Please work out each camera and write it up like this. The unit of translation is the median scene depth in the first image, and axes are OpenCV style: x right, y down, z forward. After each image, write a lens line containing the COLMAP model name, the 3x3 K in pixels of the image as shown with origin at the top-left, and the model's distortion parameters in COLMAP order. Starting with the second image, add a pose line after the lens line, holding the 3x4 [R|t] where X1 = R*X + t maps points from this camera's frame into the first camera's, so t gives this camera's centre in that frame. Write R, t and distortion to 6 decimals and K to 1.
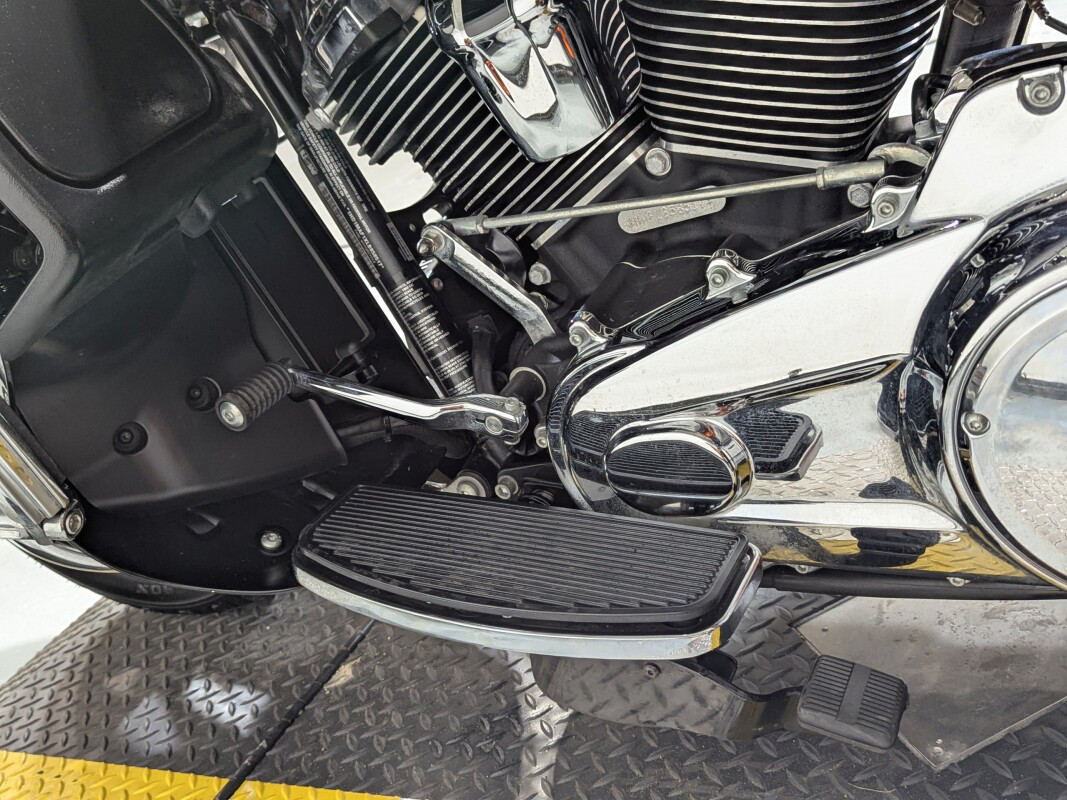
lens RADIAL K [[1191.7, 0, 533.5], [0, 1191.7, 400.0], [0, 0, 1]] dist [0.076582, -0.145754]
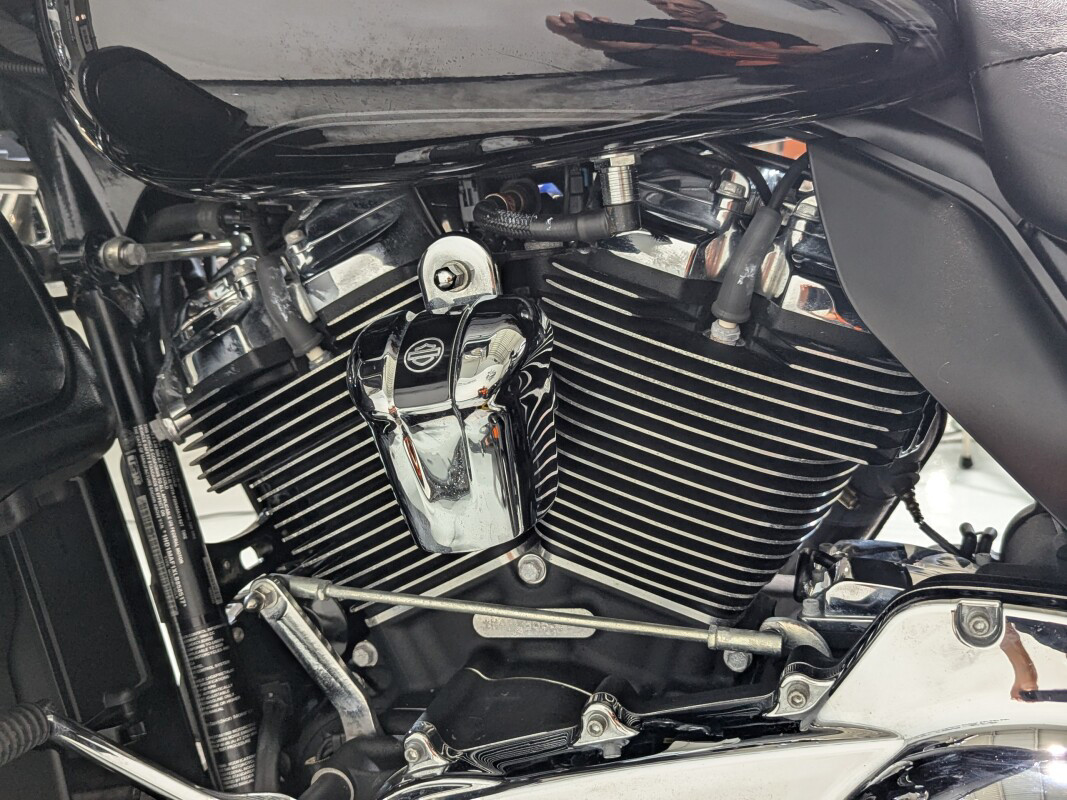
lens RADIAL K [[1191.7, 0, 533.5], [0, 1191.7, 400.0], [0, 0, 1]] dist [0.076582, -0.145754]
pose [[0.946742, 0.254969, 0.196647, -0.104914], [-0.191086, 0.936445, -0.294205, -0.047503], [-0.259162, 0.240960, 0.935293, 0.097153]]
